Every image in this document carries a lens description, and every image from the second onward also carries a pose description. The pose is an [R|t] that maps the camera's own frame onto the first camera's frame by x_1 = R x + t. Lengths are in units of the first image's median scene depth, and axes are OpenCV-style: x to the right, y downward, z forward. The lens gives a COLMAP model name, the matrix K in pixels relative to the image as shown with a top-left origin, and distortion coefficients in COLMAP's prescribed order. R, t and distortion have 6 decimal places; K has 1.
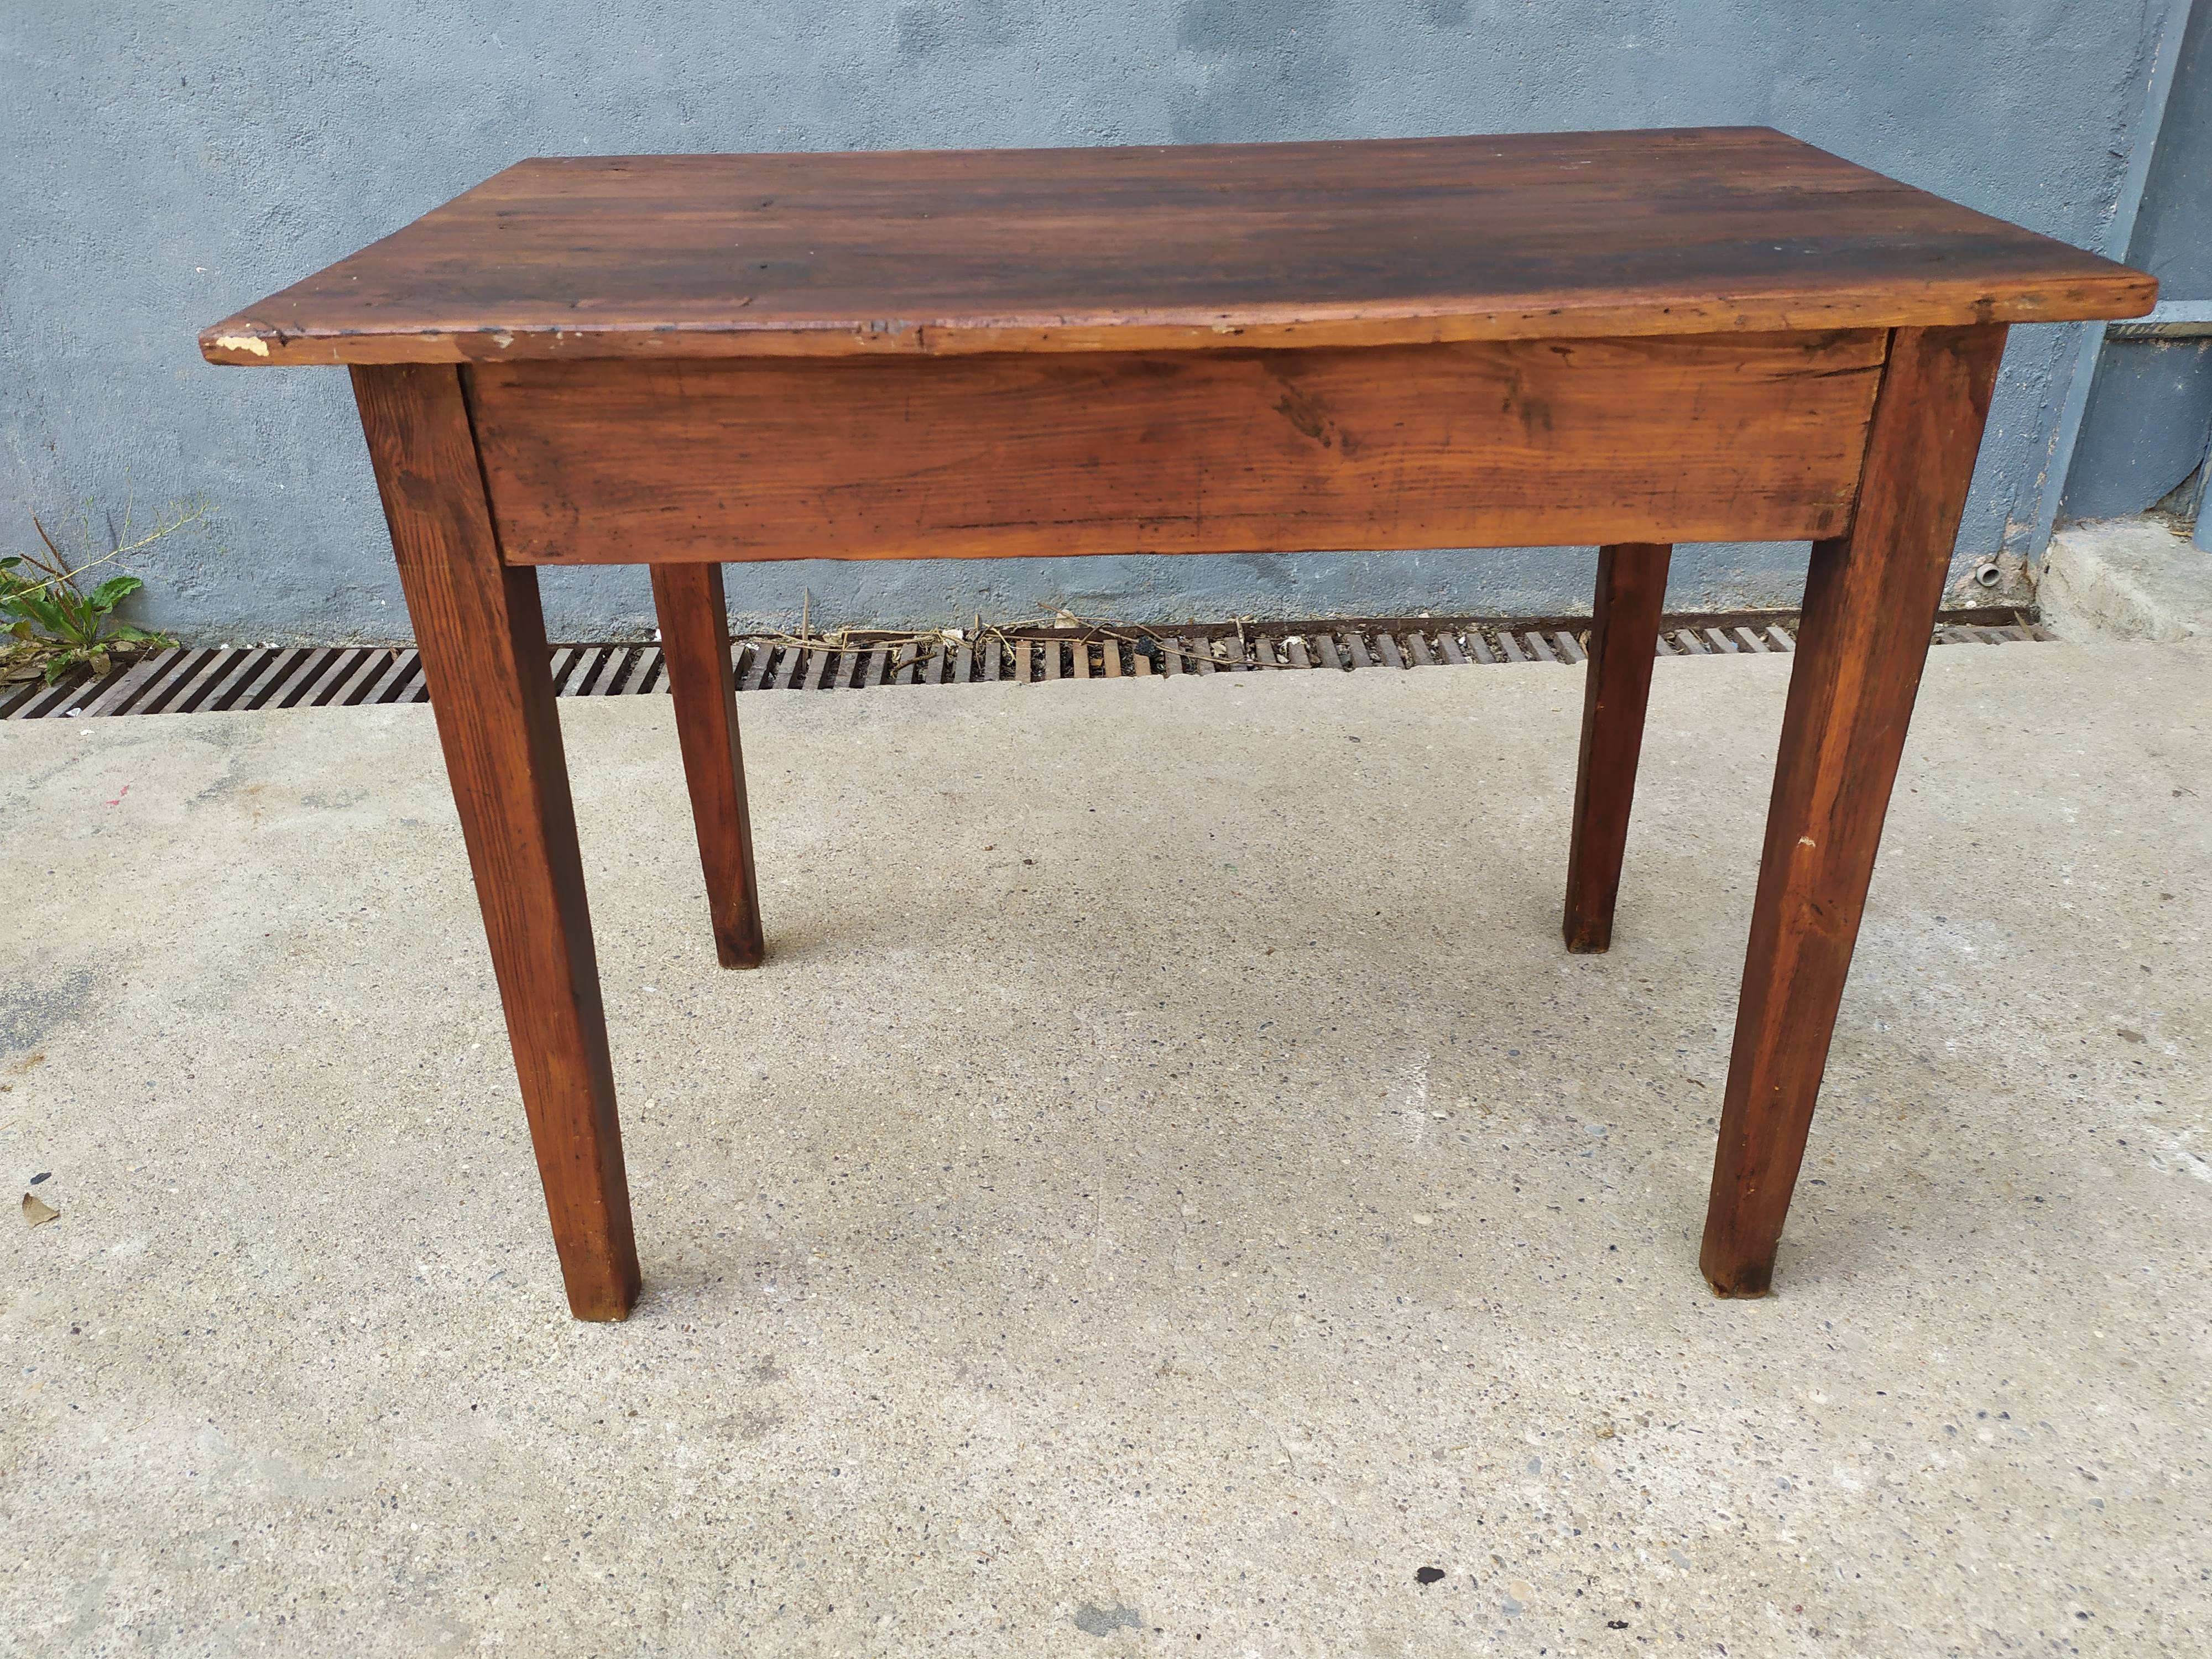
lens RADIAL K [[1674.7, 0, 1083.9], [0, 1674.7, 833.0], [0, 0, 1]] dist [0.064312, -0.063290]
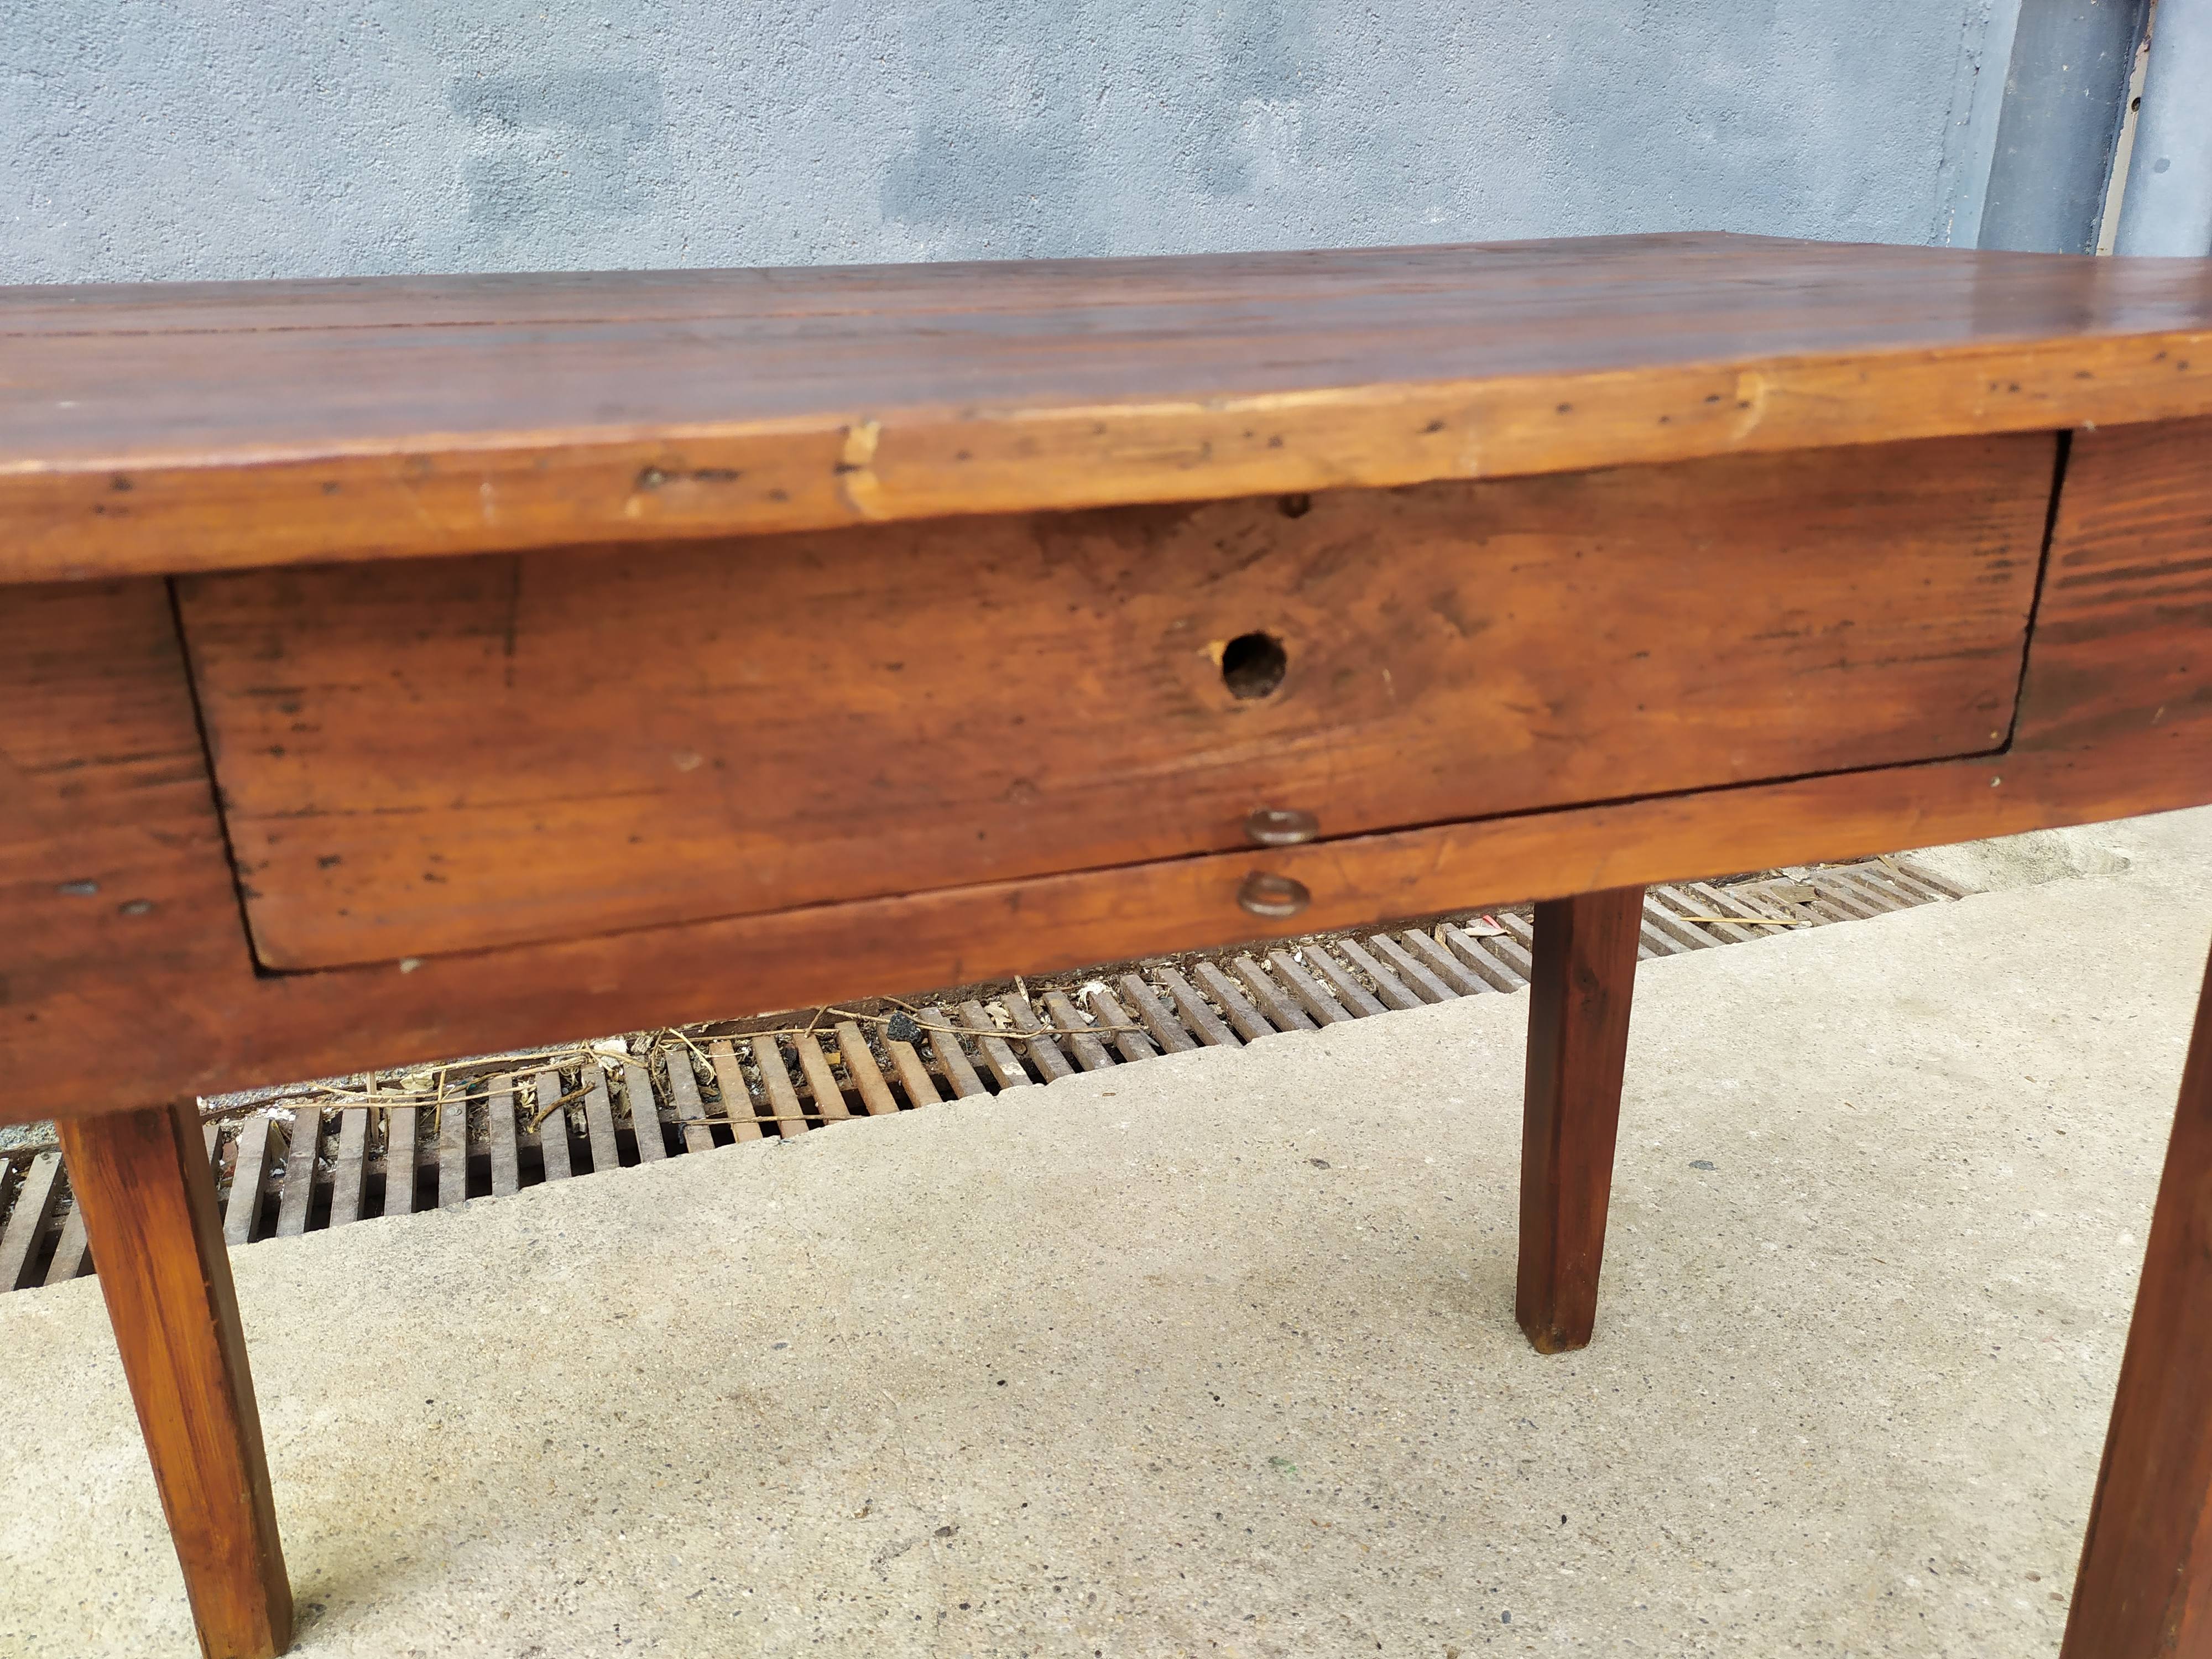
lens RADIAL K [[1684.3, 0, 1106.0], [0, 1684.3, 829.5], [0, 0, 1]] dist [0.069906, -0.096457]
pose [[0.943709, -0.109925, 0.311976, -0.163613], [0.151346, 0.982143, -0.111754, -0.173558], [-0.294121, 0.152679, 0.943495, 0.503038]]
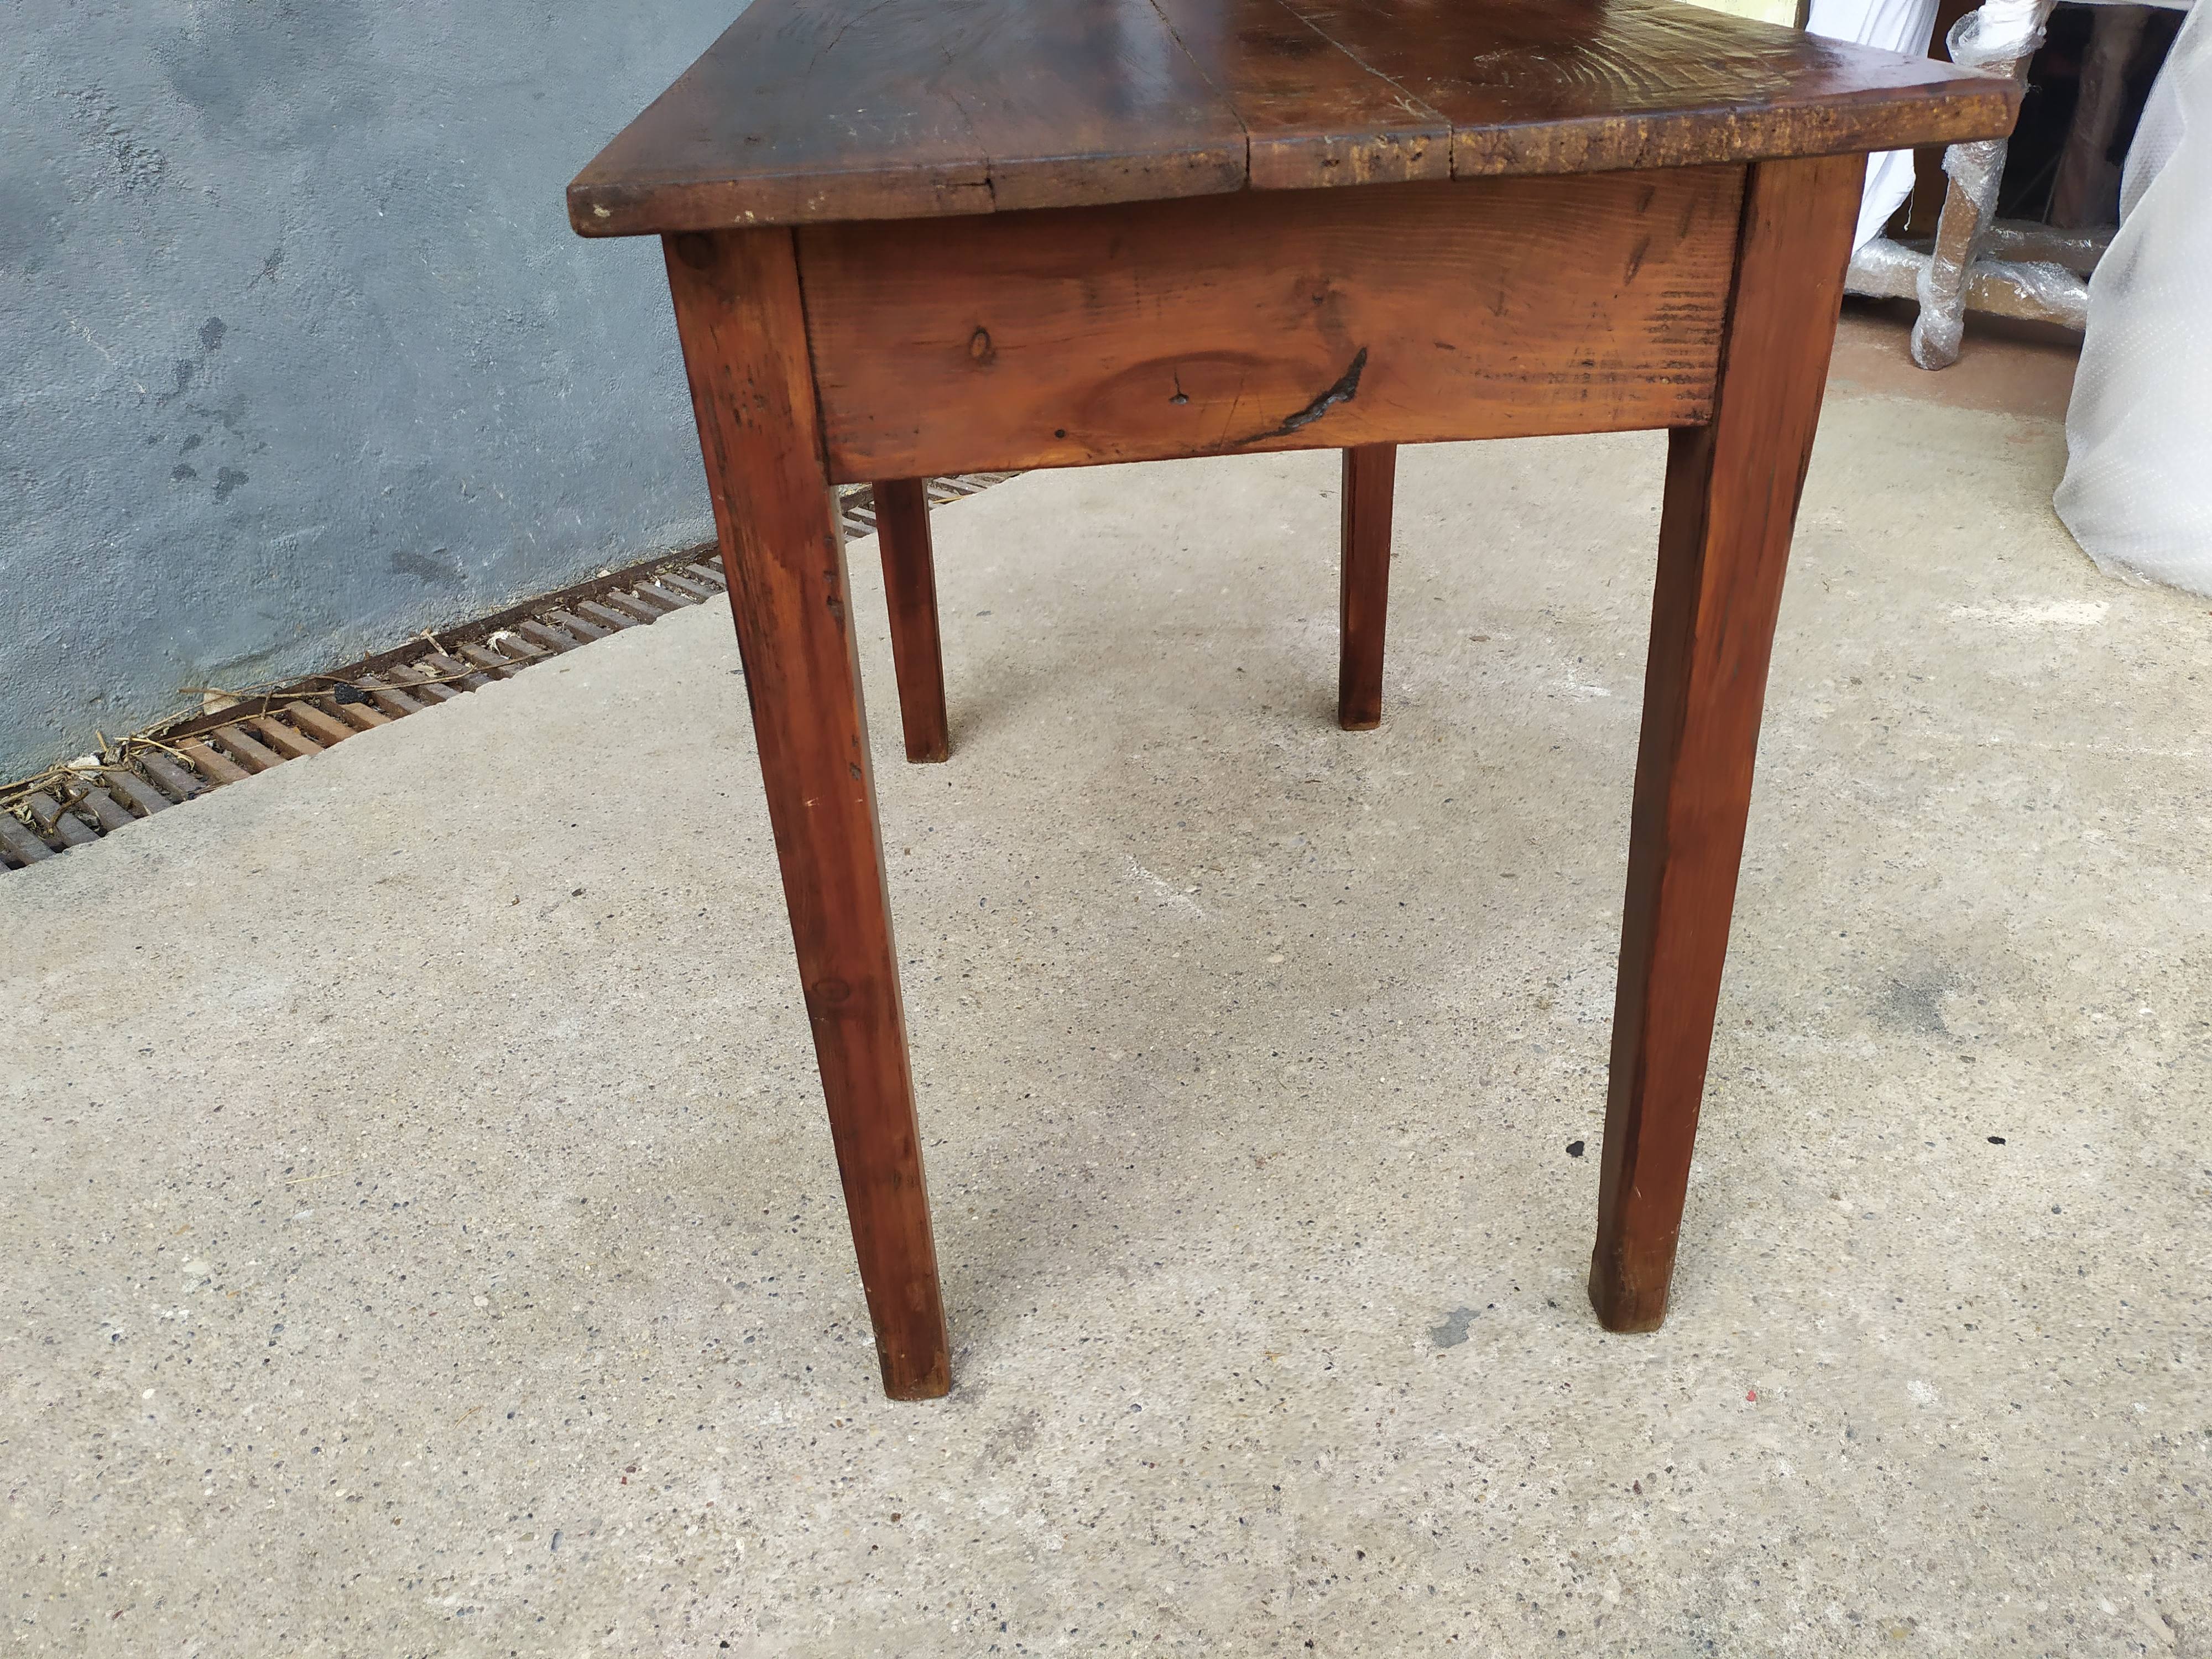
lens RADIAL K [[1727.9, 0, 1130.4], [0, 1727.9, 804.9], [0, 0, 1]] dist [0.067885, -0.097349]
pose [[0.673758, -0.365856, 0.642028, -0.484195], [0.380780, 0.916494, 0.122660, -0.031041], [-0.633290, 0.161828, 0.756806, 0.174937]]
